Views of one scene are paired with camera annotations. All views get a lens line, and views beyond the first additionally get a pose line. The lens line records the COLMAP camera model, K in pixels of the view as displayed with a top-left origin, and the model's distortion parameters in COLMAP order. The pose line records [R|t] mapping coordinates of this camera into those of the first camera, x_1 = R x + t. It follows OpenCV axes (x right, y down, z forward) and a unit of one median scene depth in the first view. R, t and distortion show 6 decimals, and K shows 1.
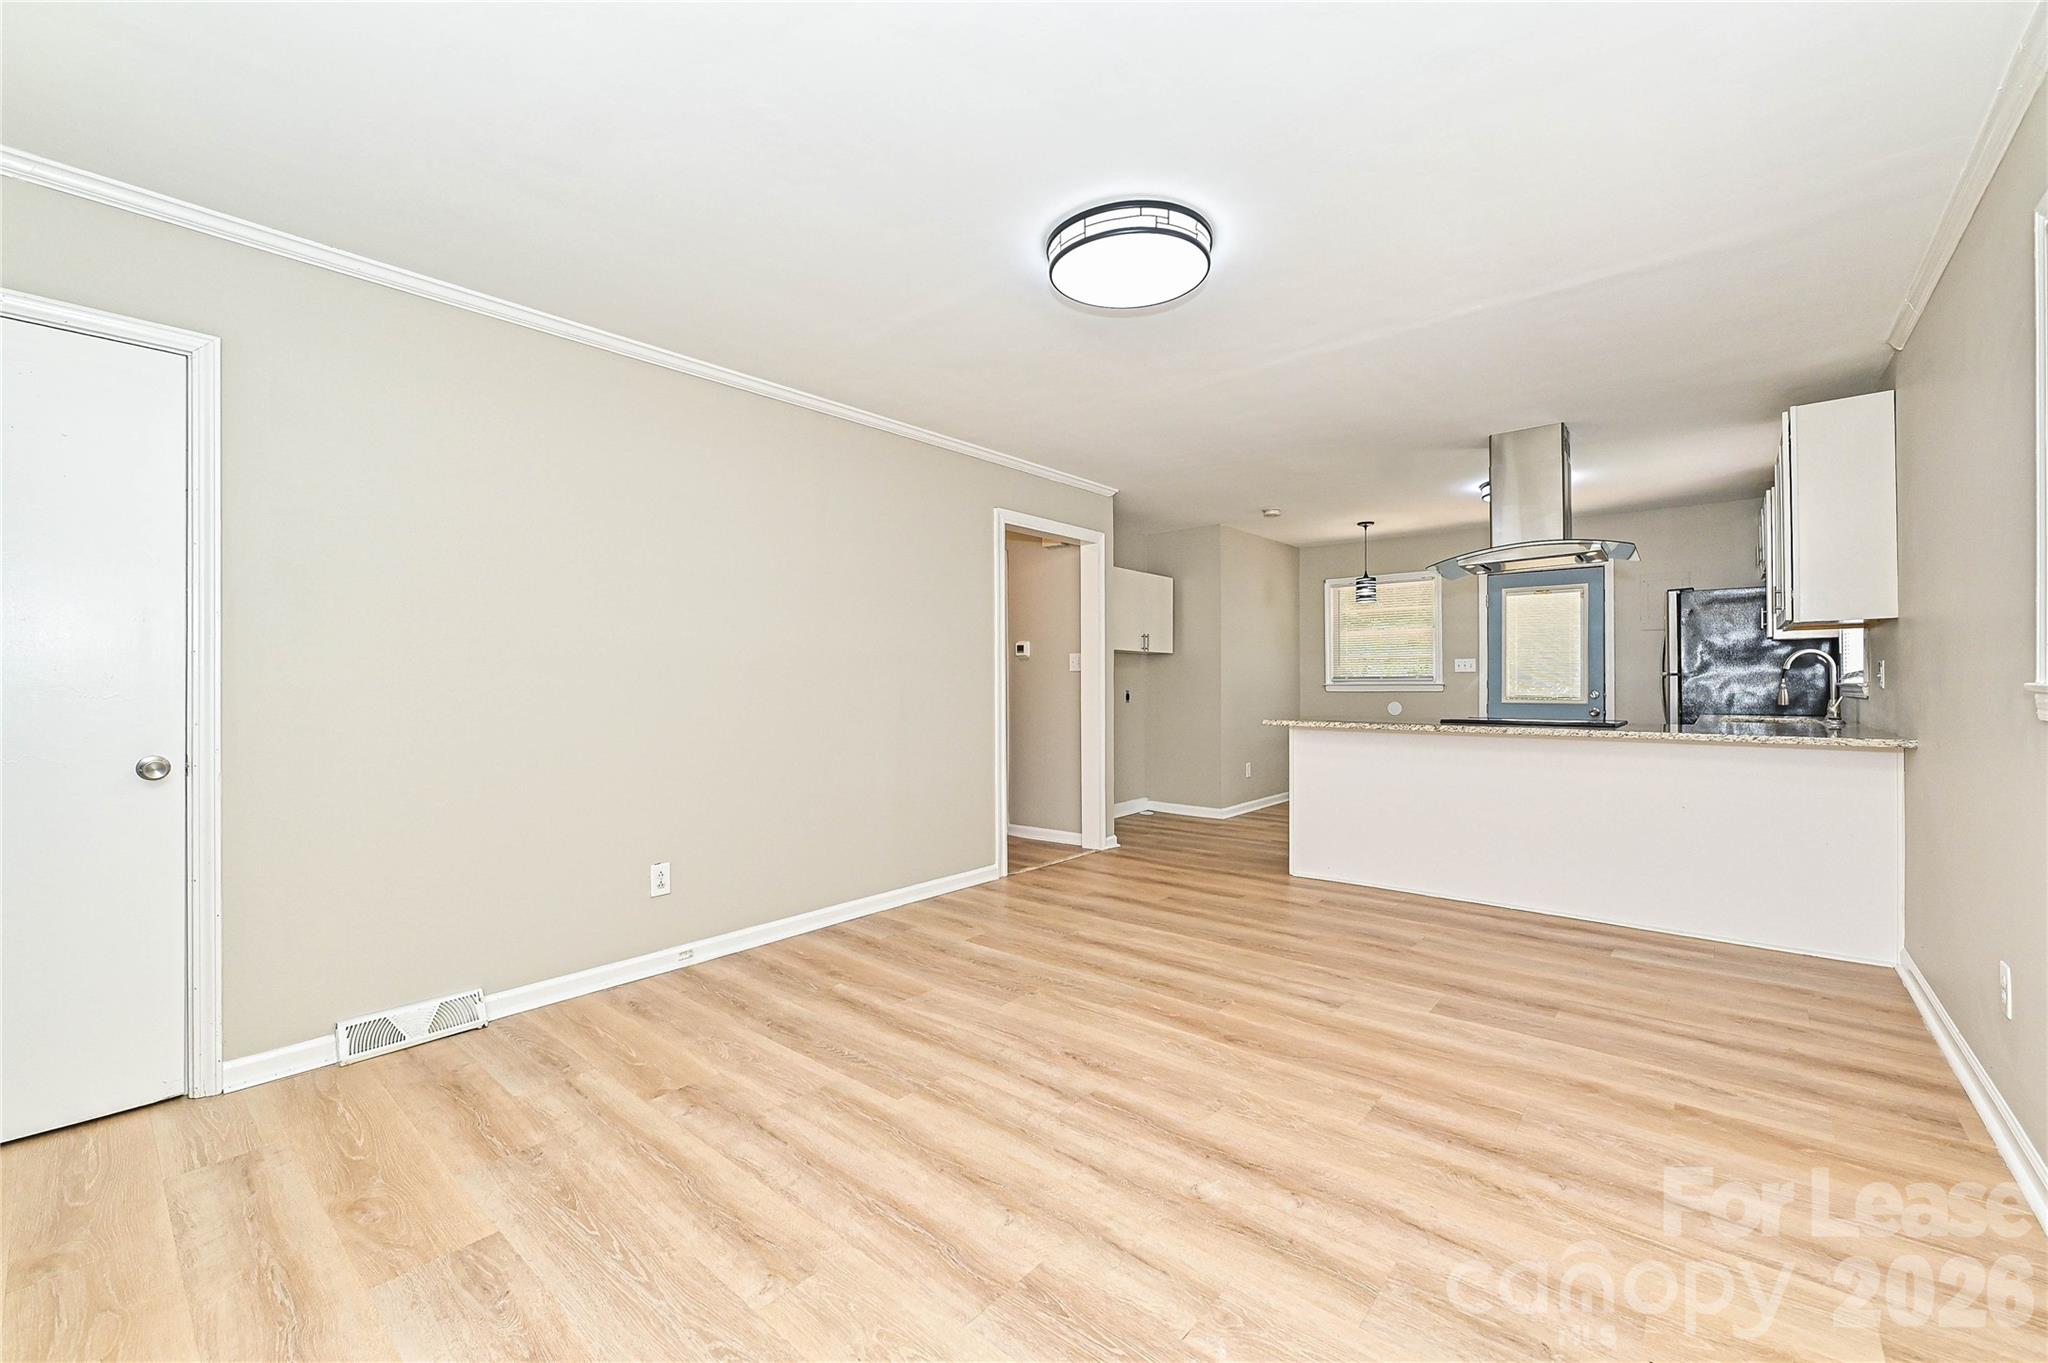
lens RADIAL K [[820.7, 0, 1025.3], [0, 820.7, 683.1], [0, 0, 1]] dist [-0.004859, 0.000083]
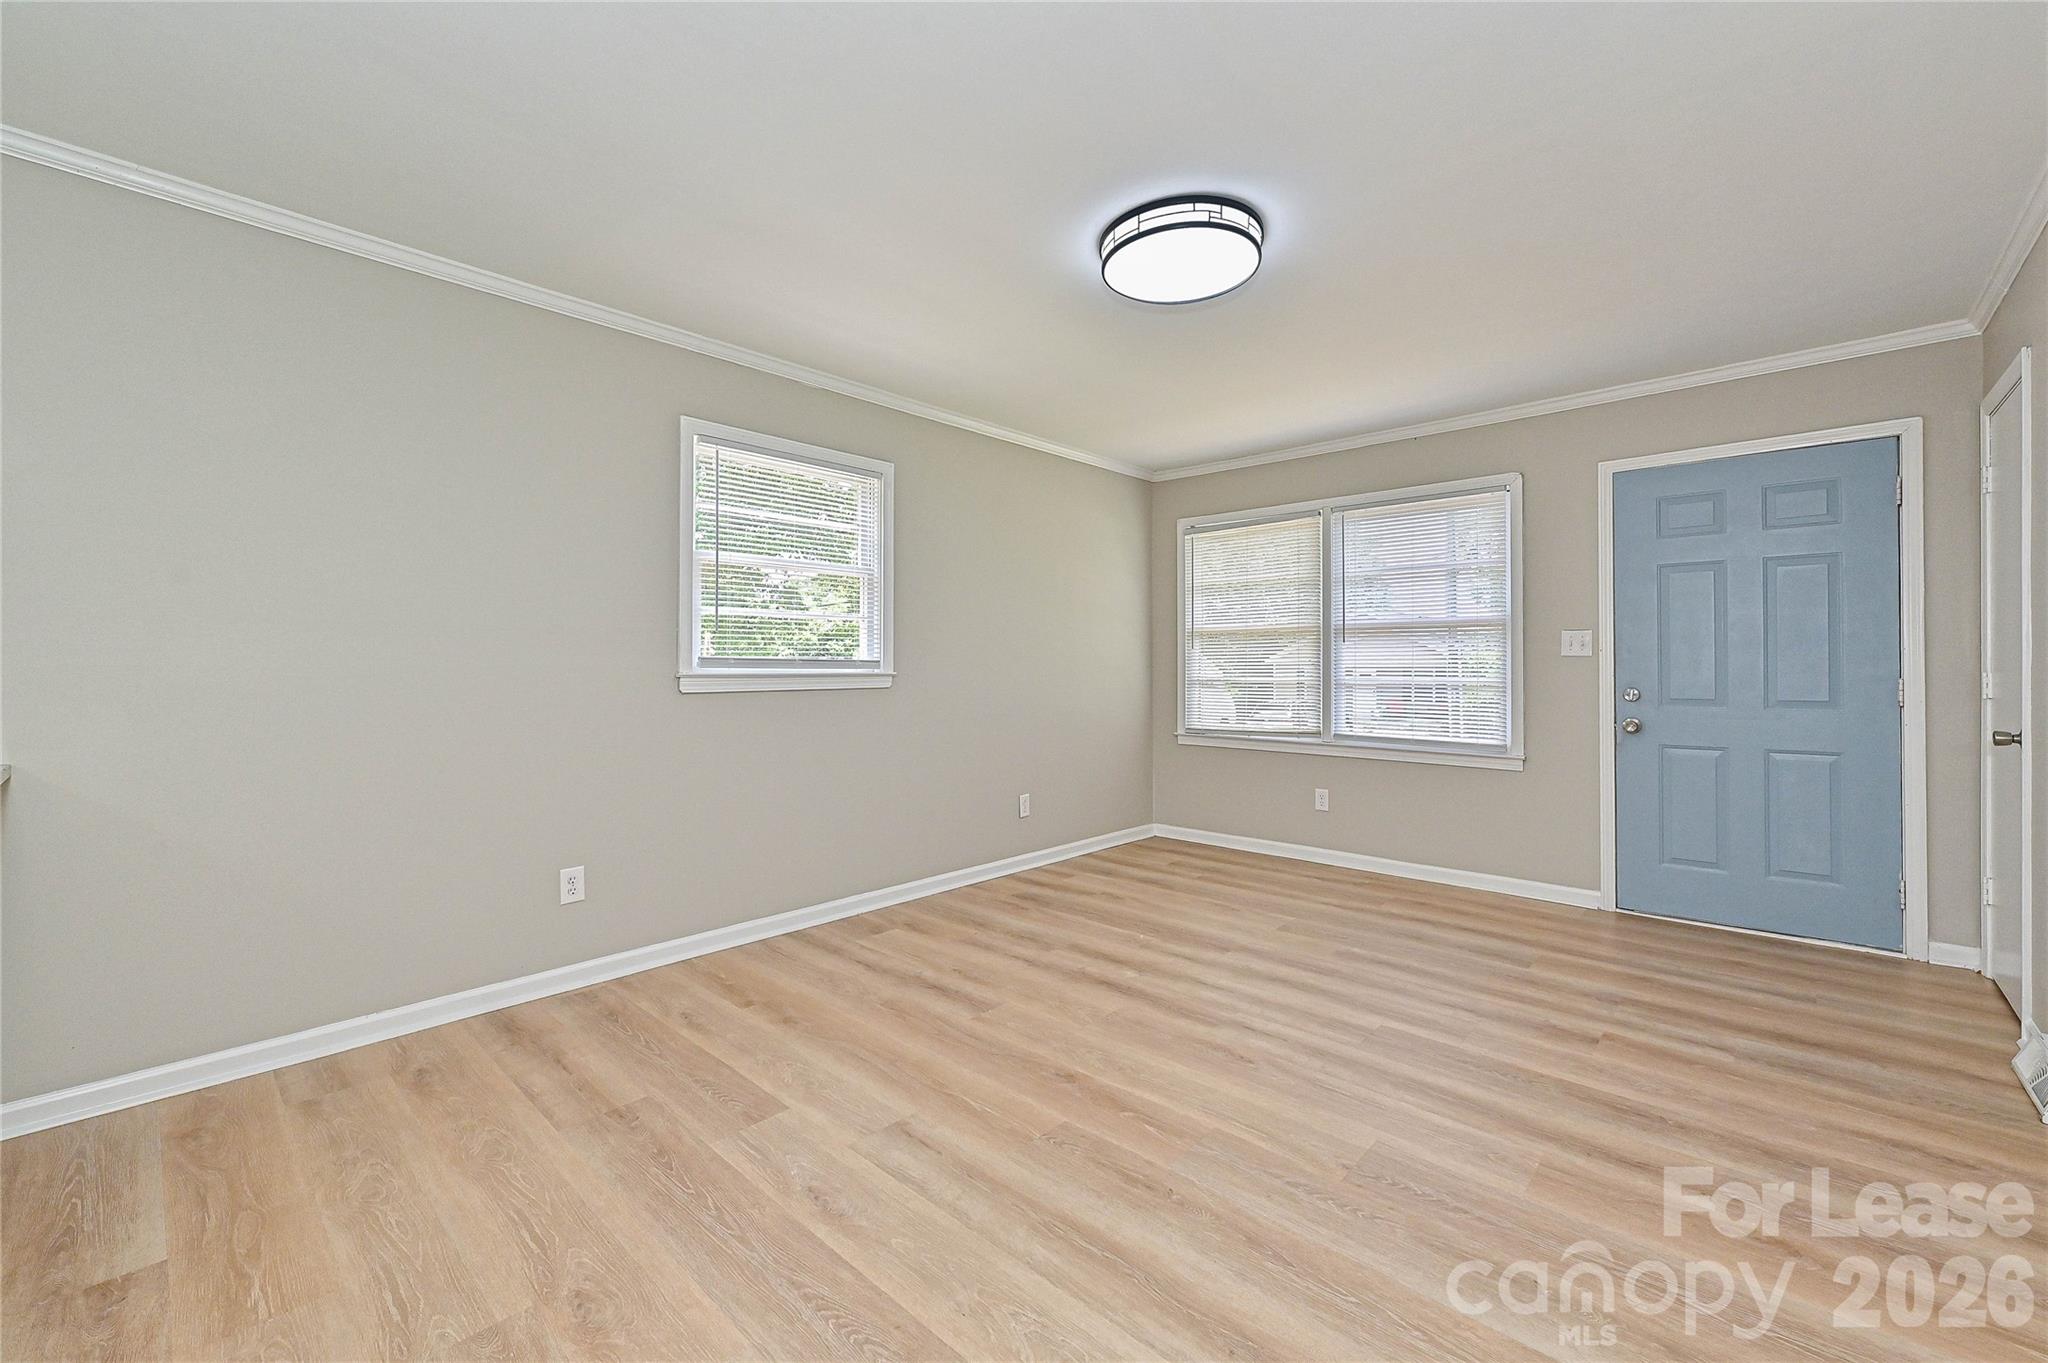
lens RADIAL K [[820.7, 0, 1027.6], [0, 820.7, 671.8], [0, 0, 1]] dist [-0.004859, 0.000083]
pose [[-0.999145, 0.005962, 0.040906, 0.228044], [0.006282, 0.999951, 0.007682, -0.007400], [-0.040858, 0.007932, -0.999133, 1.664390]]
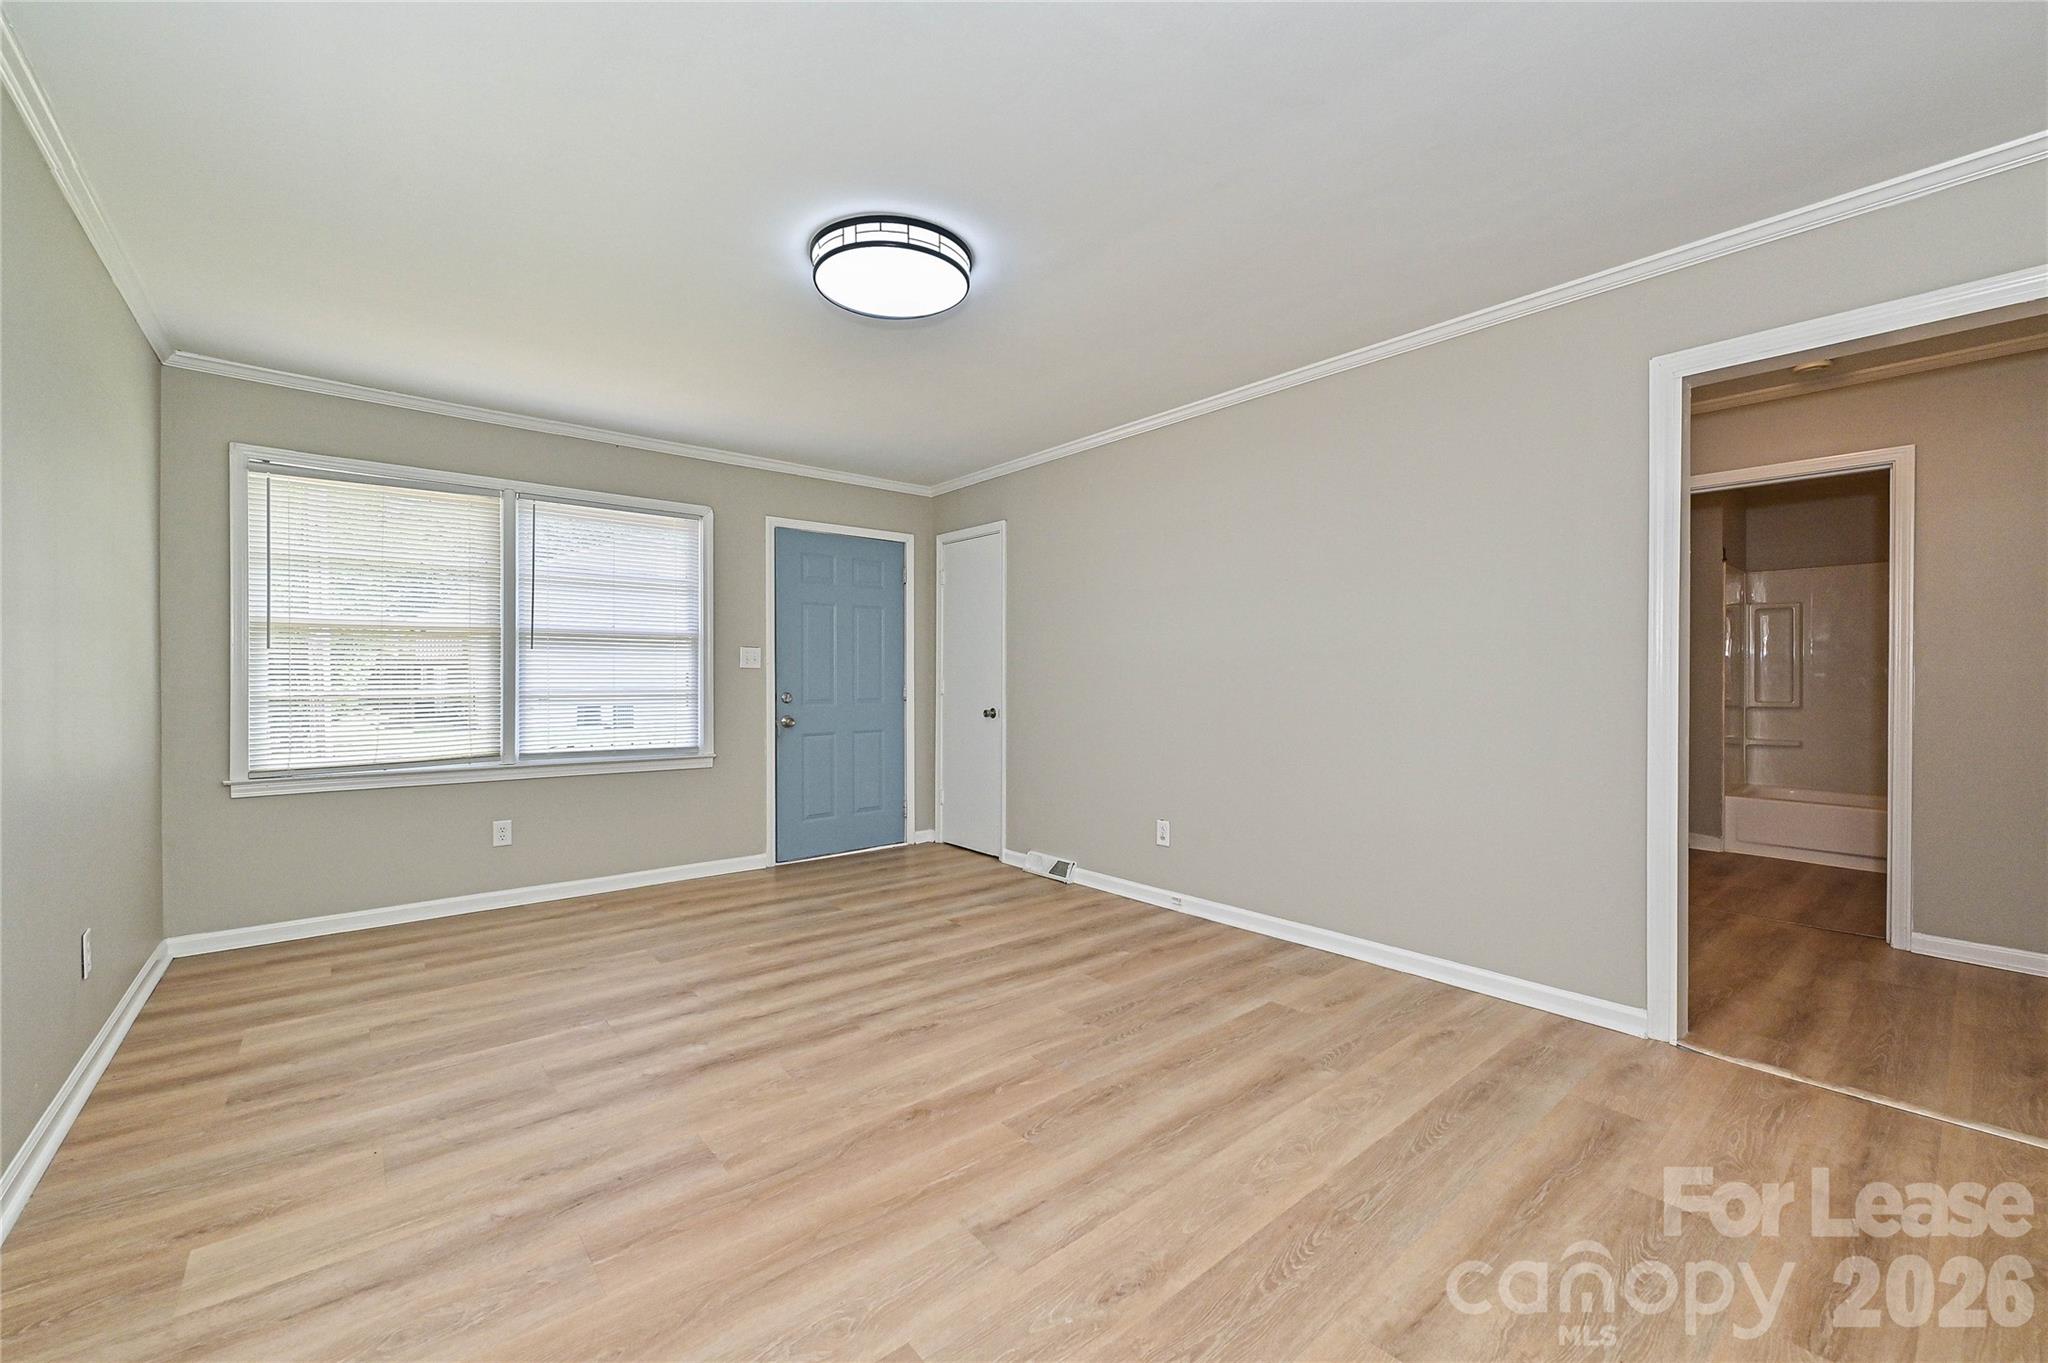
lens RADIAL K [[820.7, 0, 1015.1], [0, 820.7, 676.1], [0, 0, 1]] dist [-0.004859, 0.000083]
pose [[-0.168116, 0.004121, -0.985759, 0.926885], [-0.000507, 0.999991, 0.004267, -0.007535], [0.985767, 0.001217, -0.168112, 1.093487]]
